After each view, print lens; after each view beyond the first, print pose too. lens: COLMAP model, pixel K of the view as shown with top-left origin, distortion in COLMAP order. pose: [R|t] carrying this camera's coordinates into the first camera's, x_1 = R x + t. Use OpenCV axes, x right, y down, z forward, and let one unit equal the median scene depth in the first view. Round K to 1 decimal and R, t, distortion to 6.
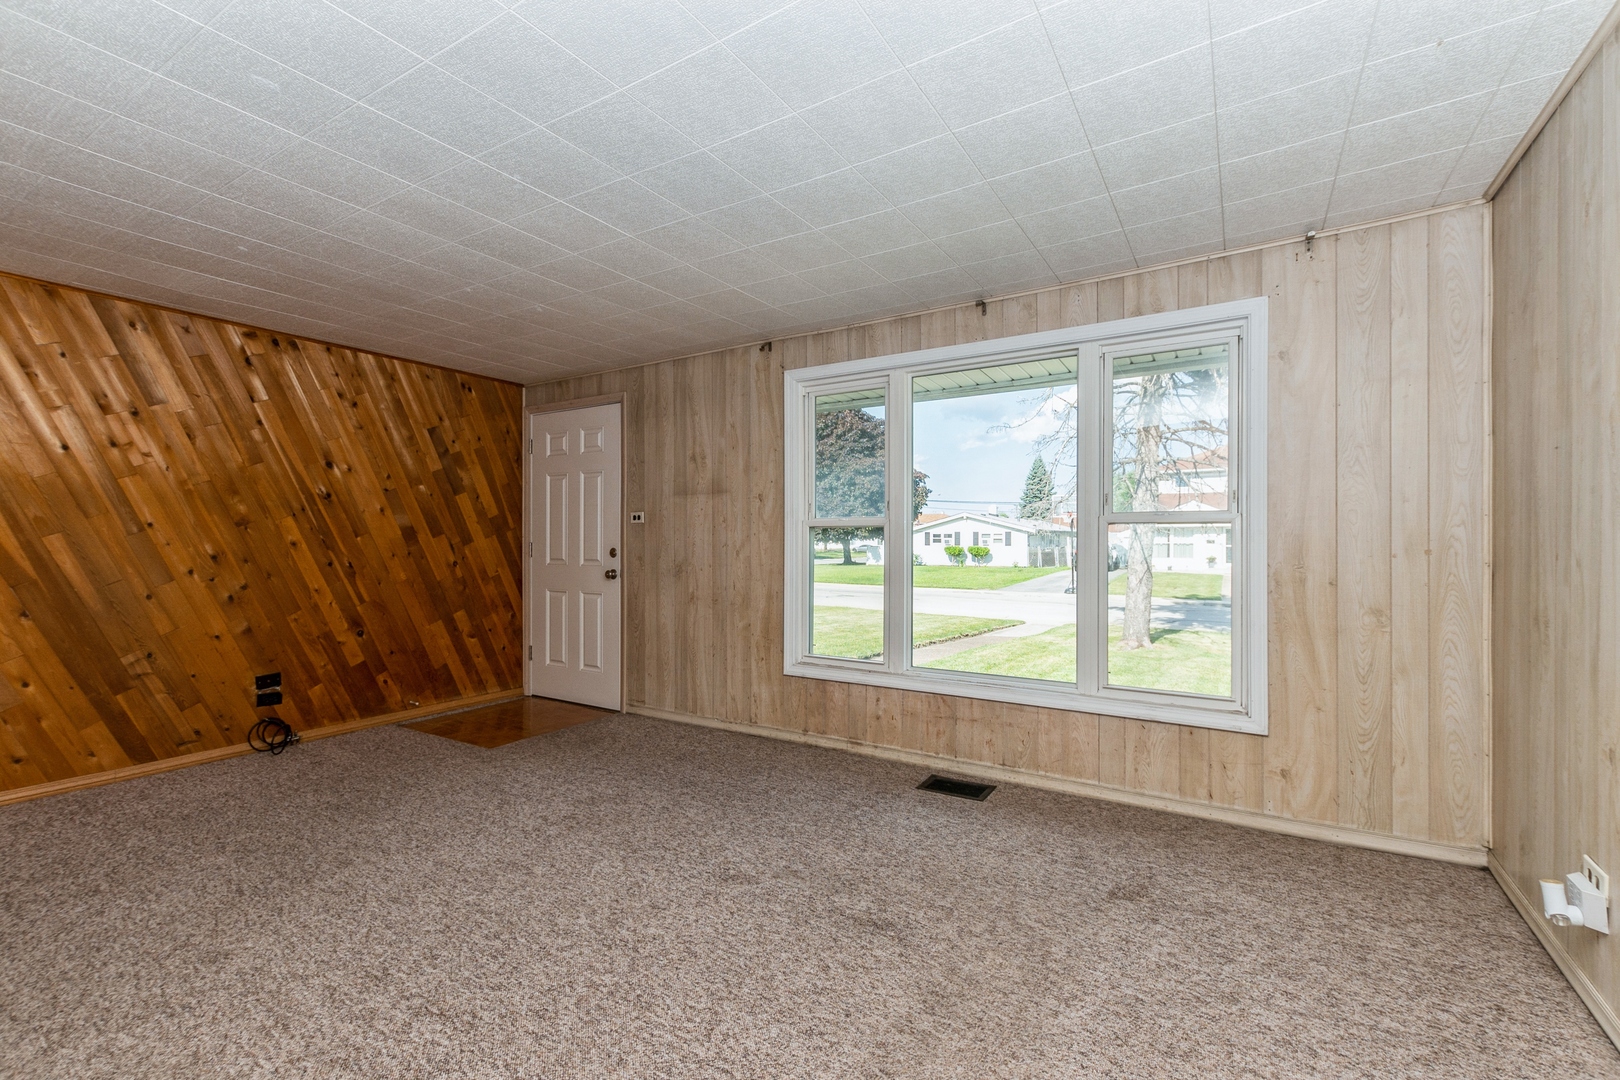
lens RADIAL K [[707.2, 0, 804.7], [0, 707.2, 541.0], [0, 0, 1]] dist [0.008835, -0.002601]
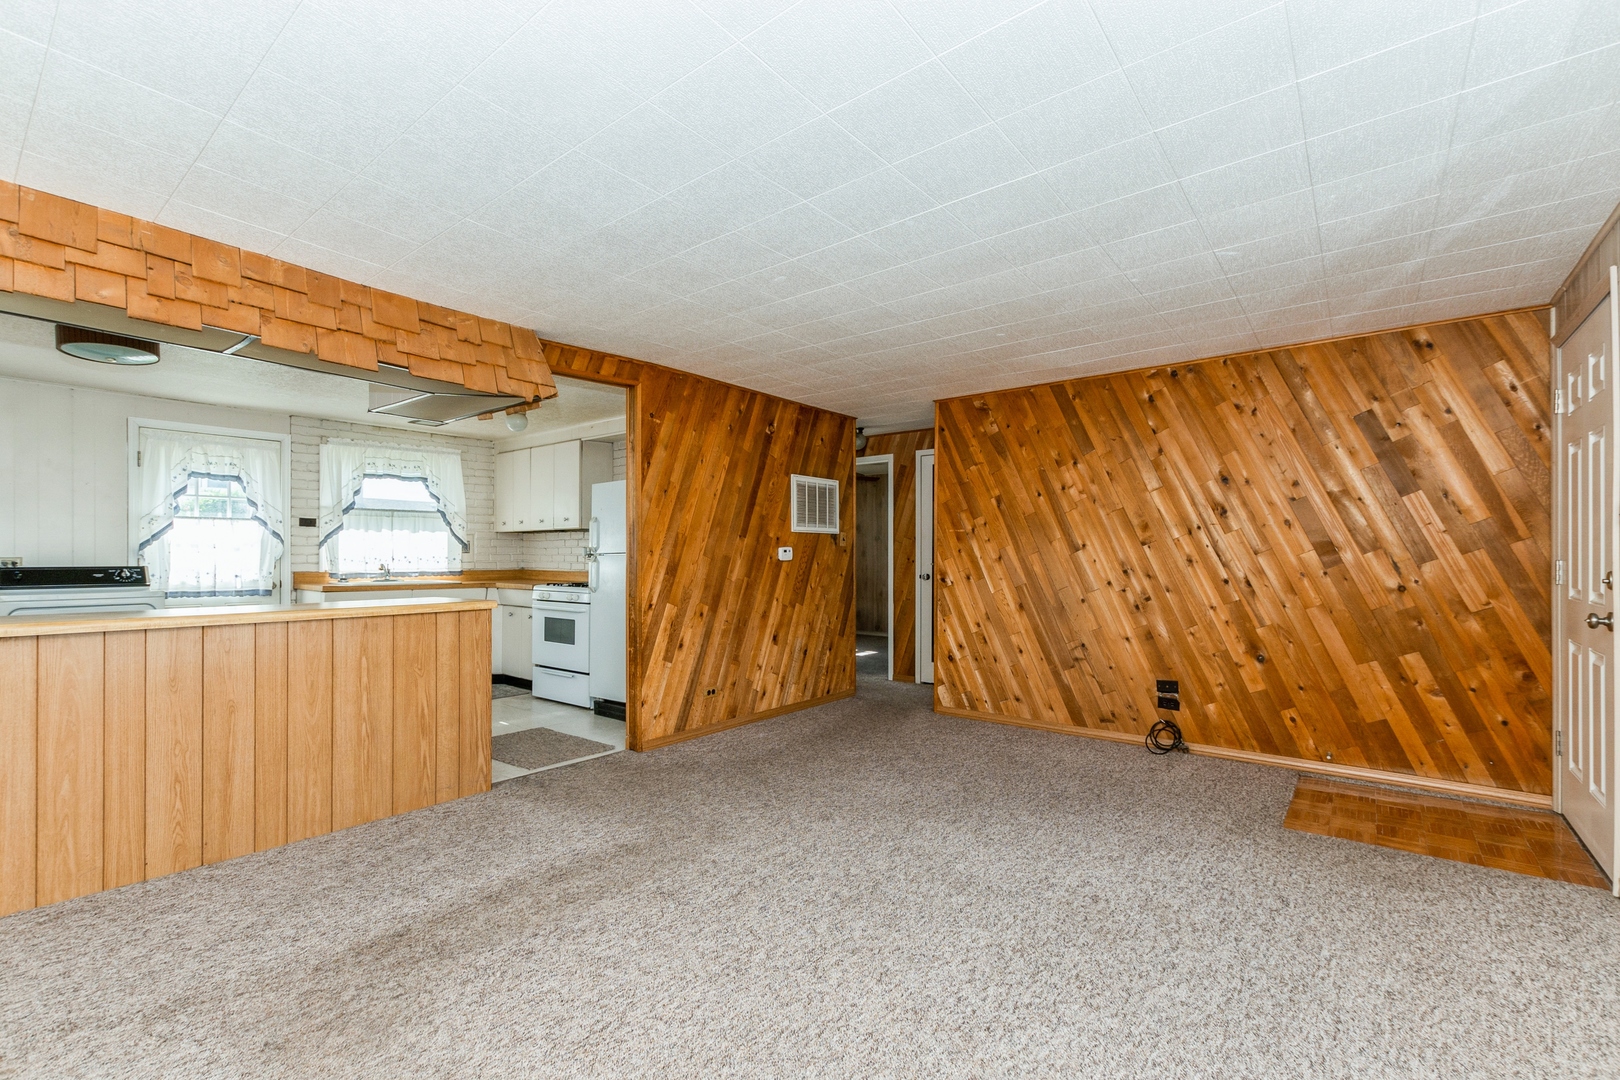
lens RADIAL K [[707.2, 0, 803.5], [0, 707.2, 546.7], [0, 0, 1]] dist [0.008835, -0.002601]
pose [[-0.120131, -0.016324, -0.992624, 0.381504], [0.000738, 0.999863, -0.016532, 0.000599], [0.992758, -0.002719, -0.120103, 0.564004]]
